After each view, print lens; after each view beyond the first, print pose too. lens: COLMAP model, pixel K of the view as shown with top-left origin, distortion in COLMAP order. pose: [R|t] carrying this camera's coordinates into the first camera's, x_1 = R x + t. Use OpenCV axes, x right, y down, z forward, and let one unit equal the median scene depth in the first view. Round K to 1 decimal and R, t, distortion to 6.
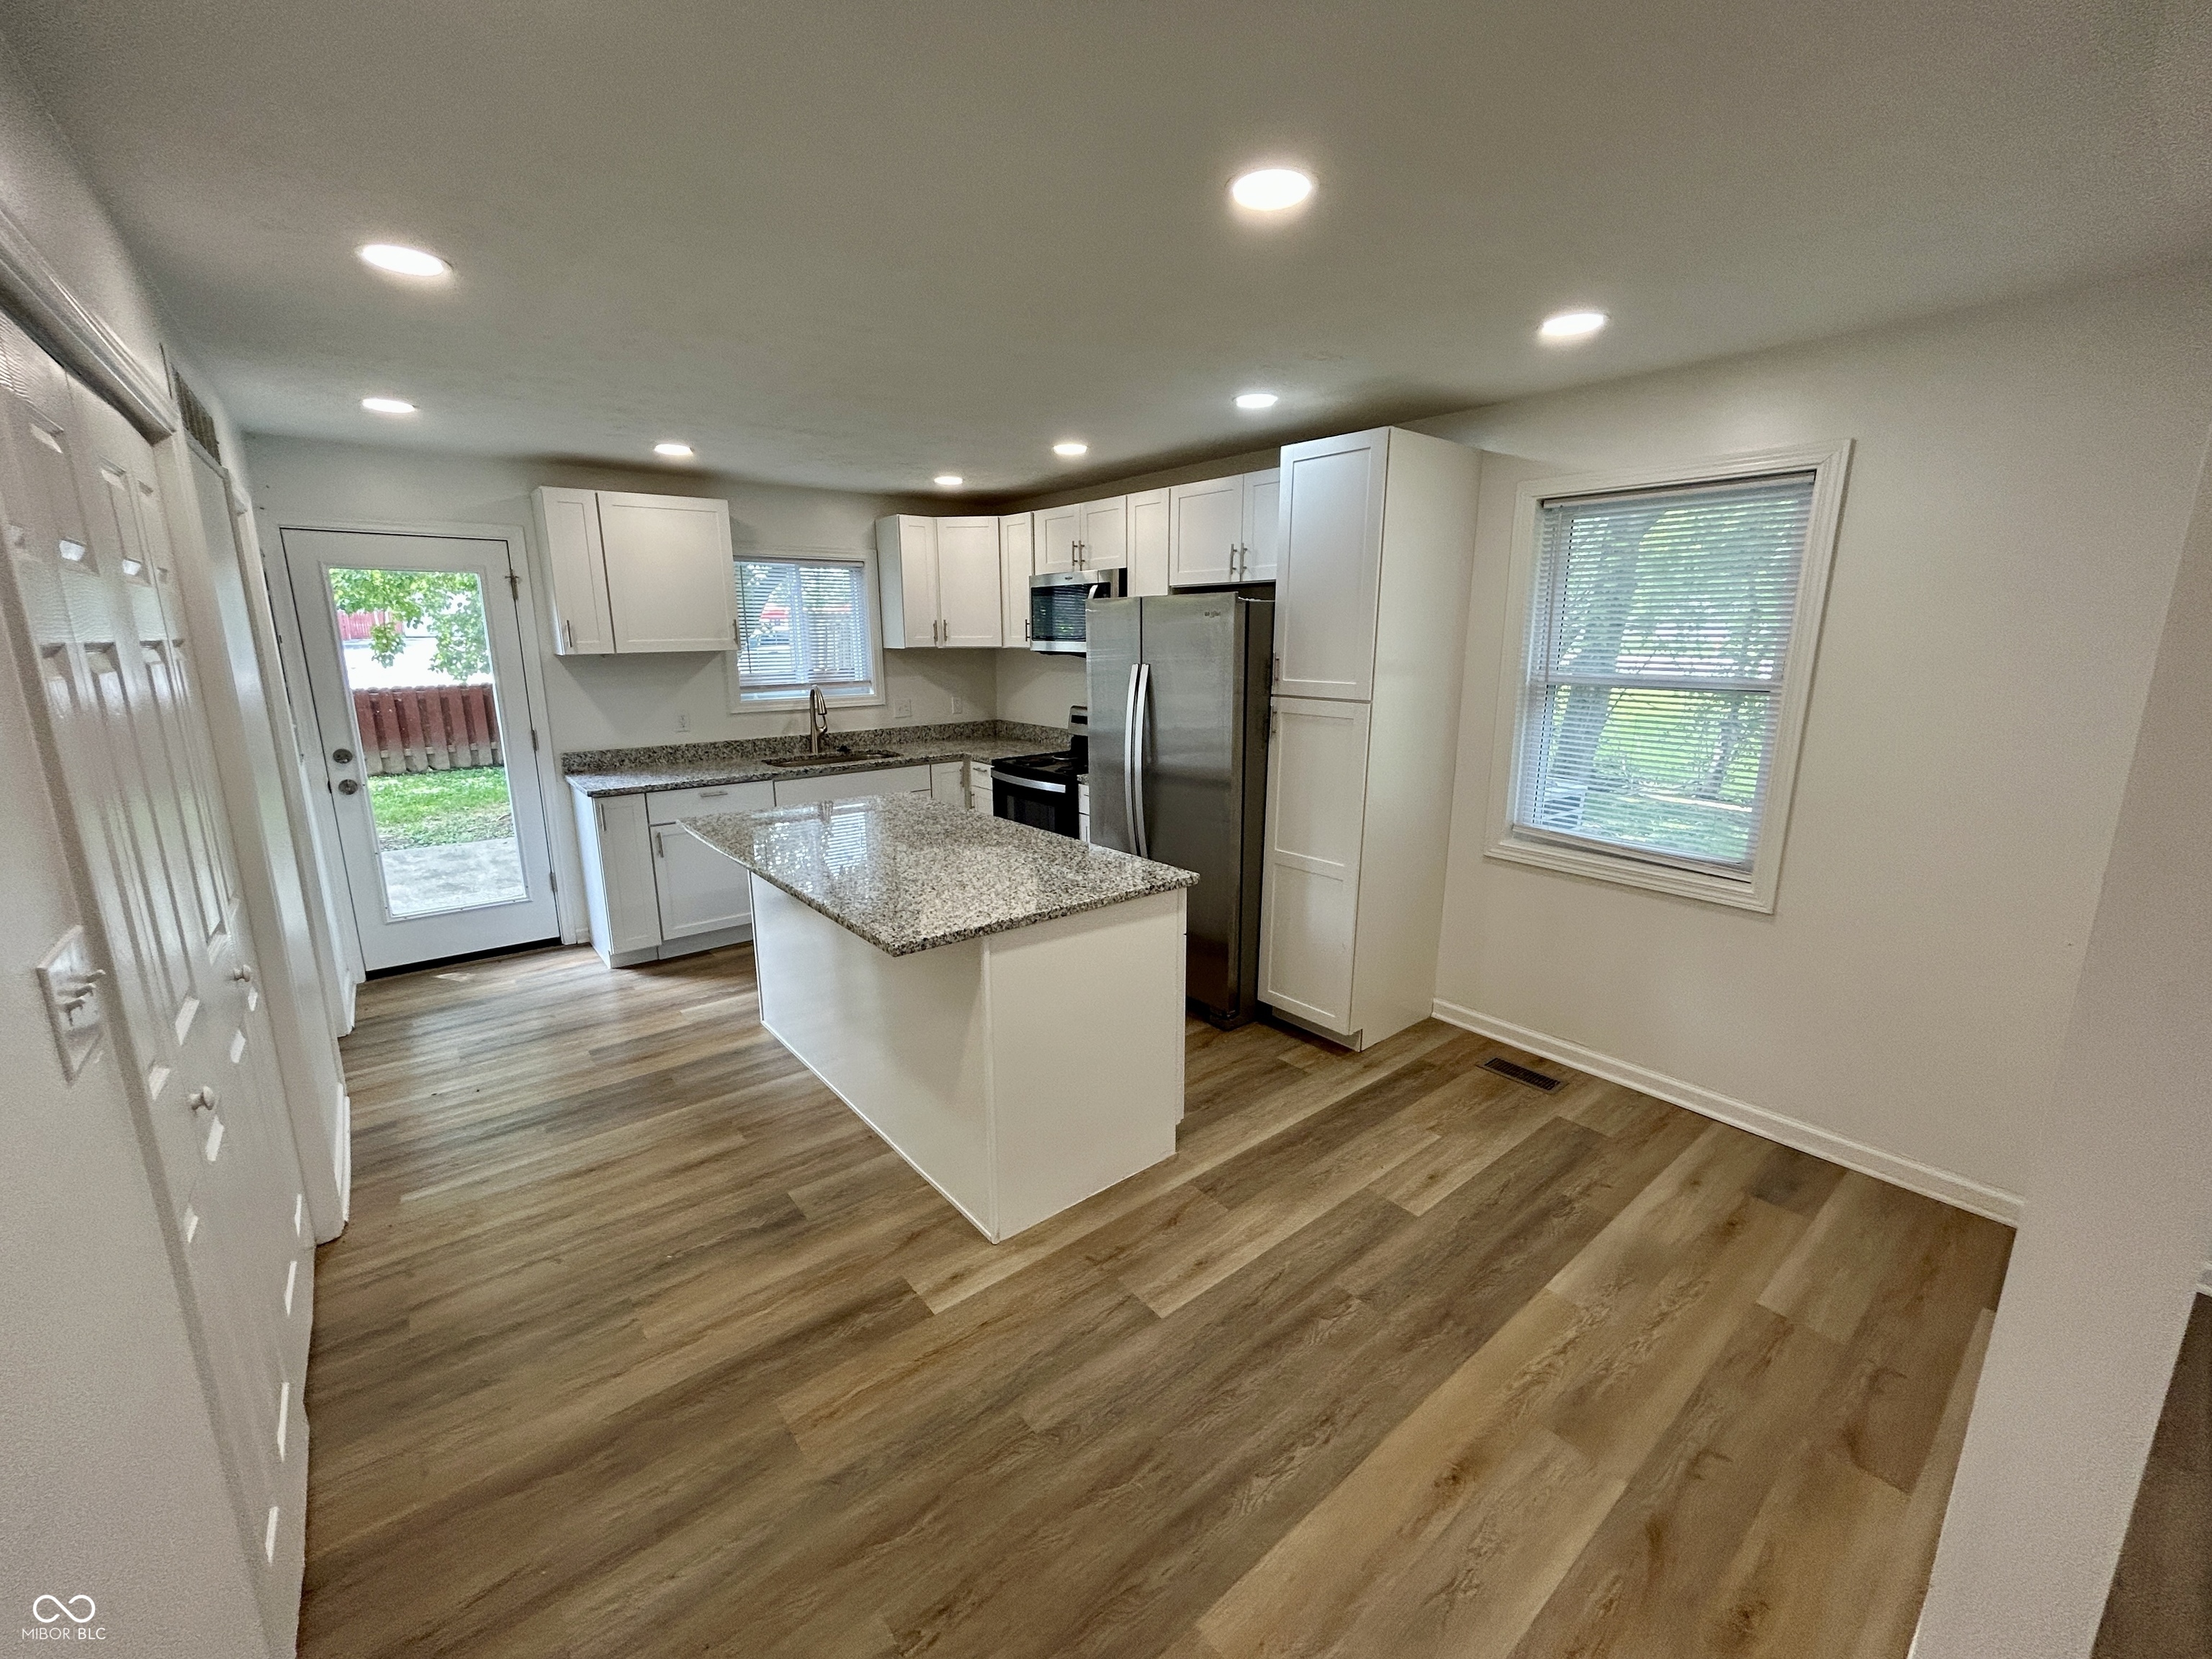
lens RADIAL K [[896.1, 0, 1106.0], [0, 896.1, 829.5], [0, 0, 1]] dist [-0.008294, 0.010858]
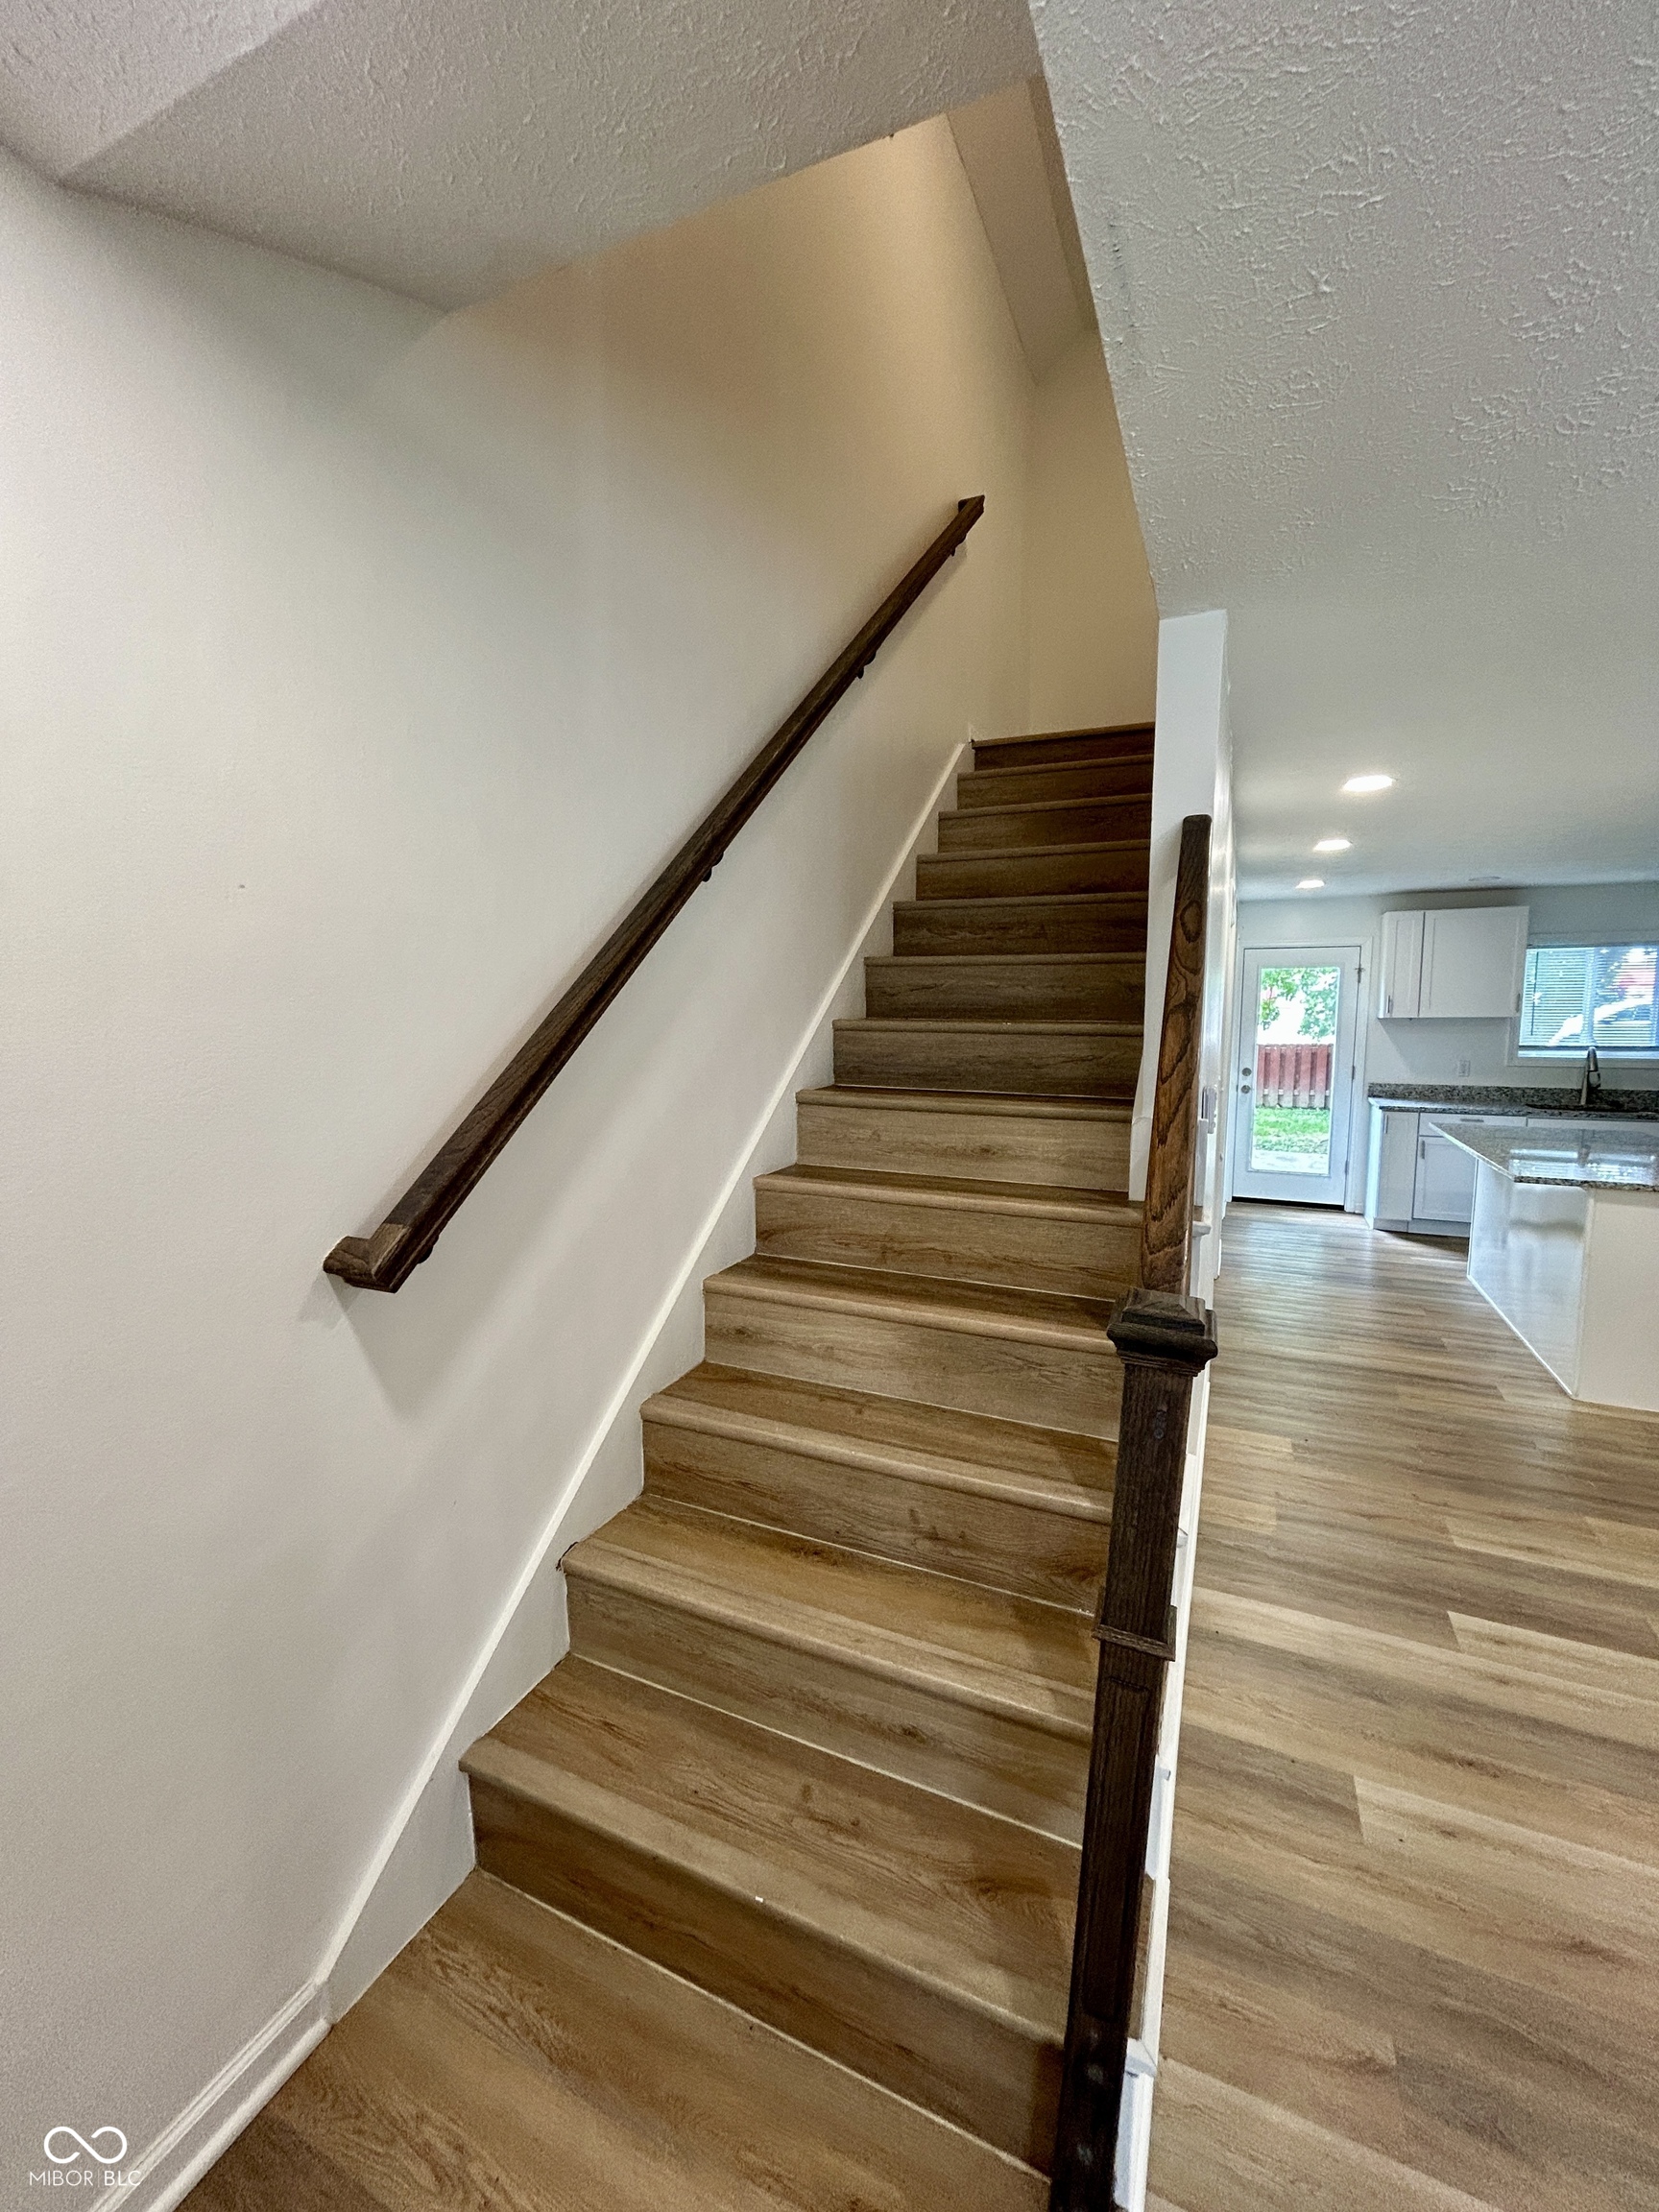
lens RADIAL K [[892.1, 0, 829.5], [0, 892.1, 1106.0], [0, 0, 1]] dist [-0.001899, 0.003081]
pose [[0.441812, 0.101787, -0.891314, 0.331674], [-0.193424, 0.980982, 0.016149, 0.104990], [0.876007, 0.165267, 0.453098, -0.466990]]
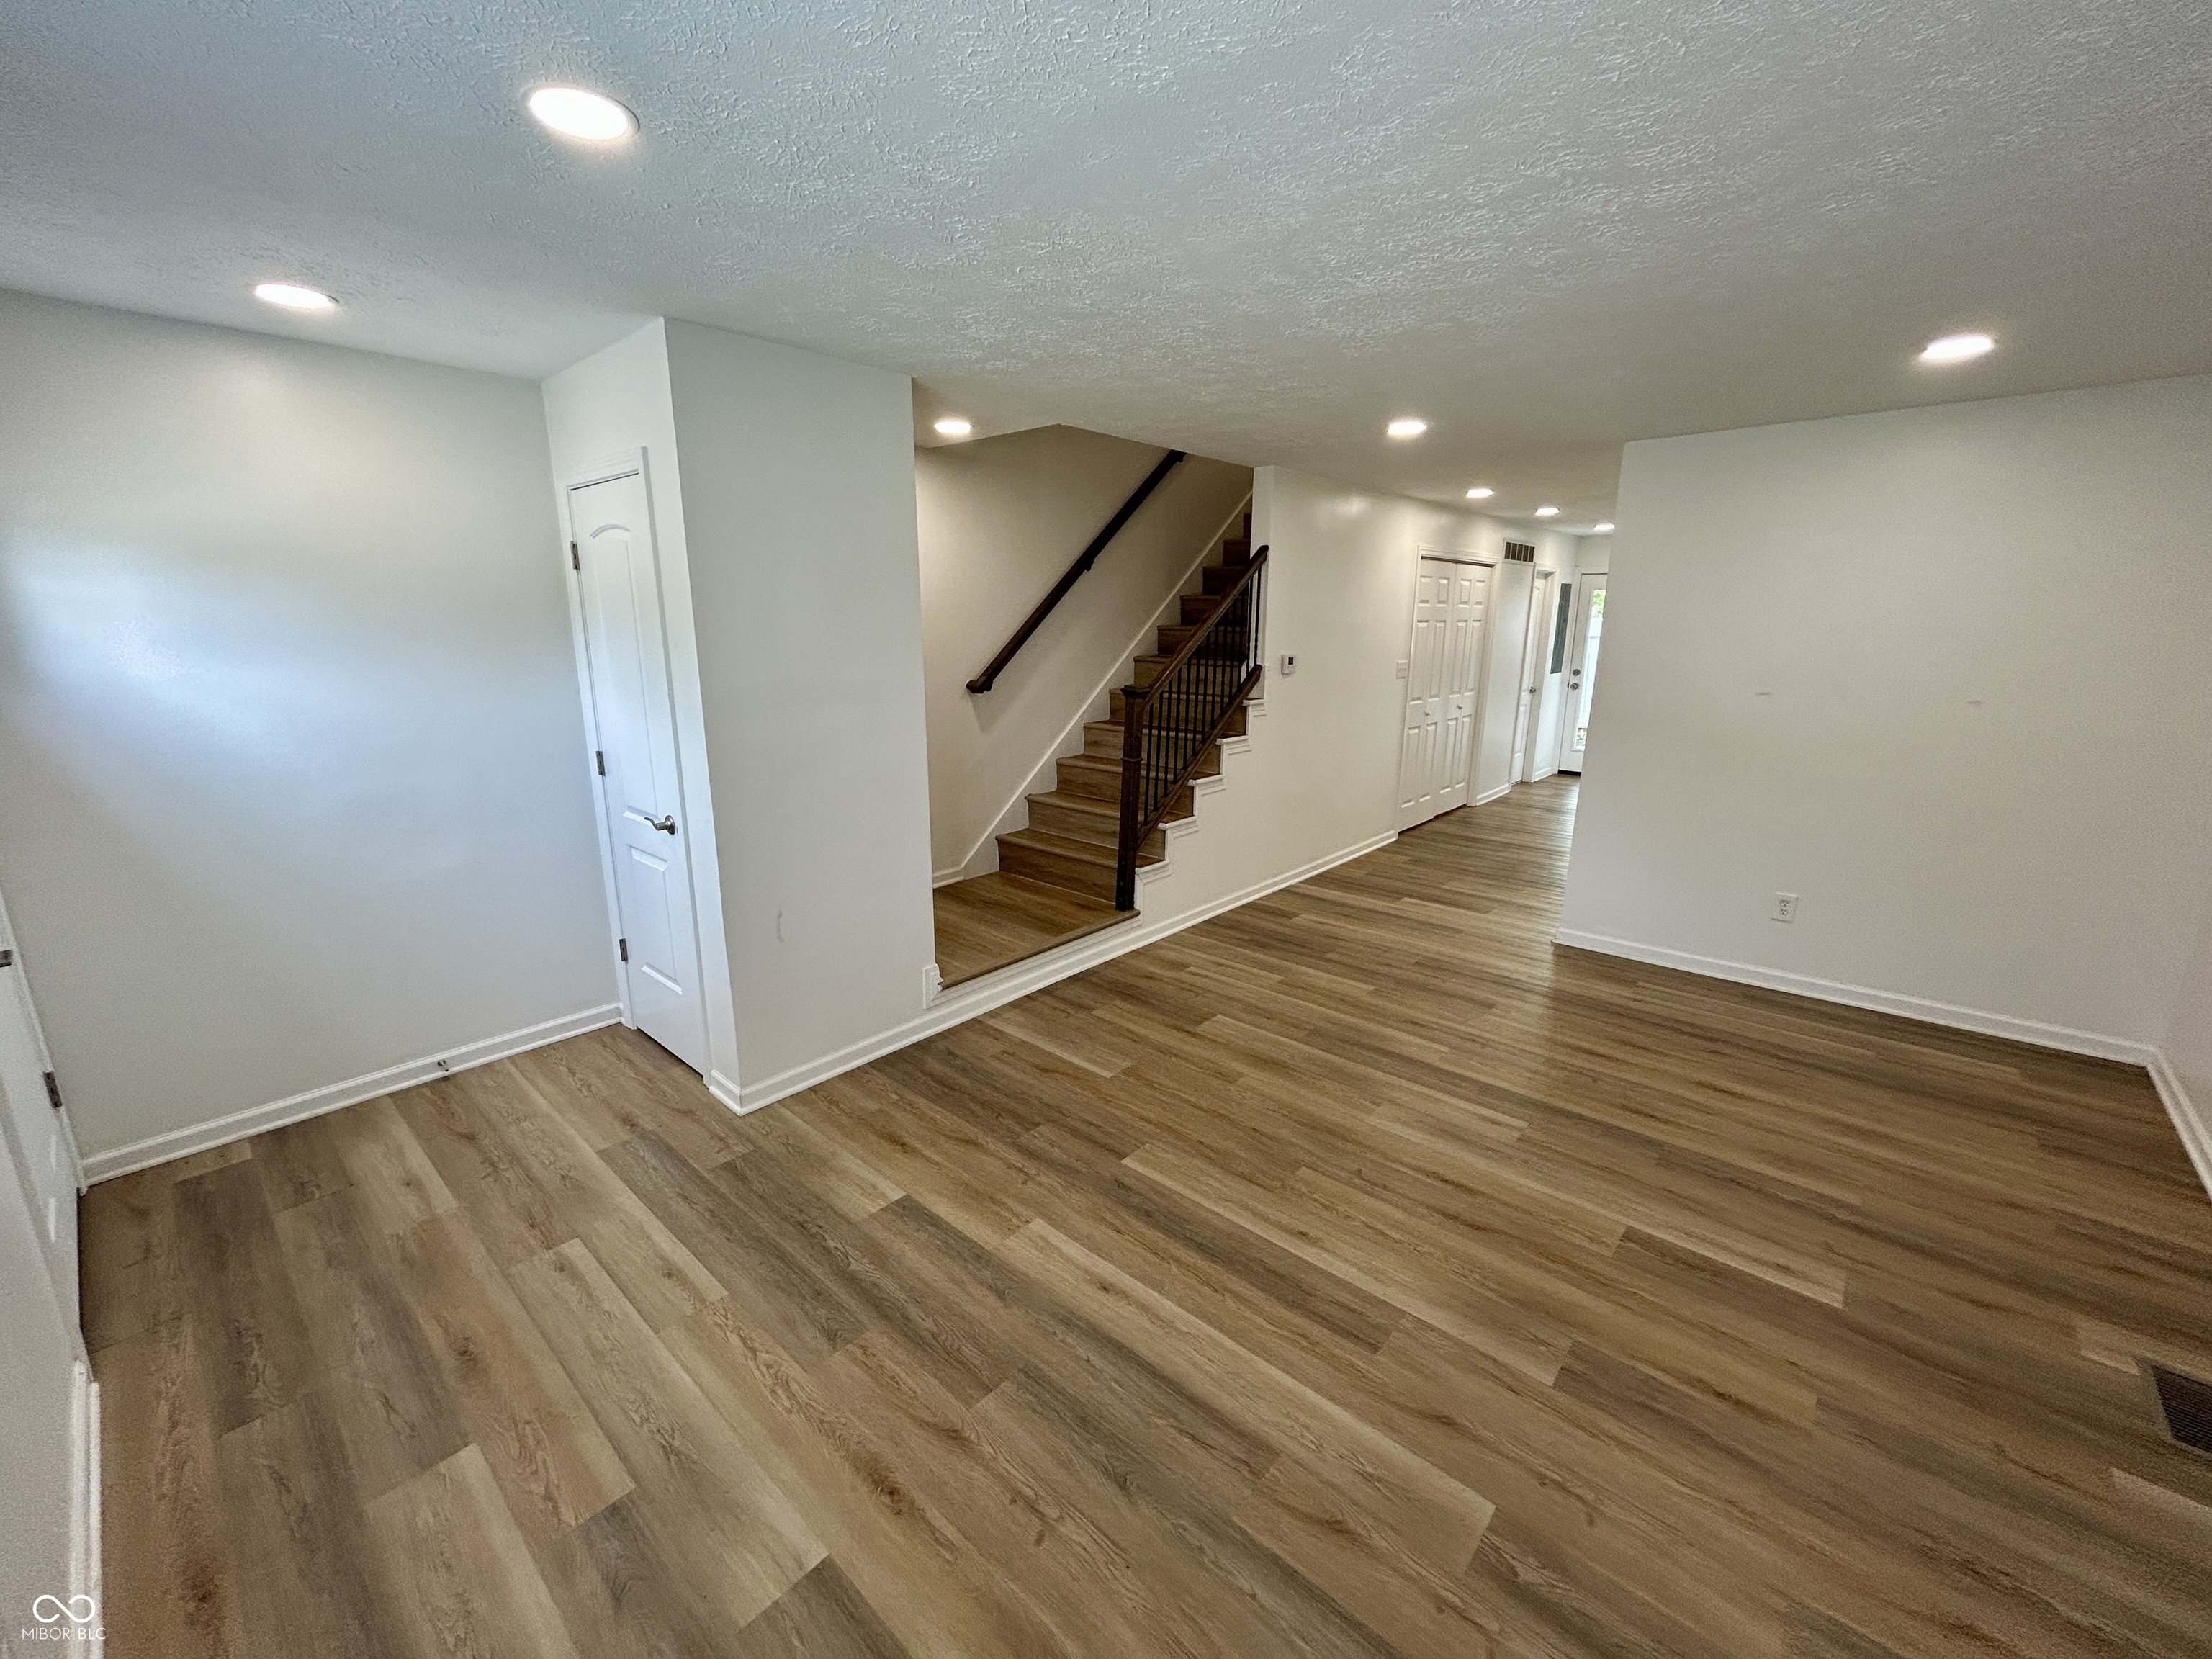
lens RADIAL K [[896.1, 0, 1106.0], [0, 896.1, 829.5], [0, 0, 1]] dist [-0.008294, 0.010858]
pose [[0.160922, 0.232498, -0.959192, 1.113403], [-0.217733, 0.956277, 0.195263, 0.105334], [0.962651, 0.177425, 0.204509, -0.497862]]
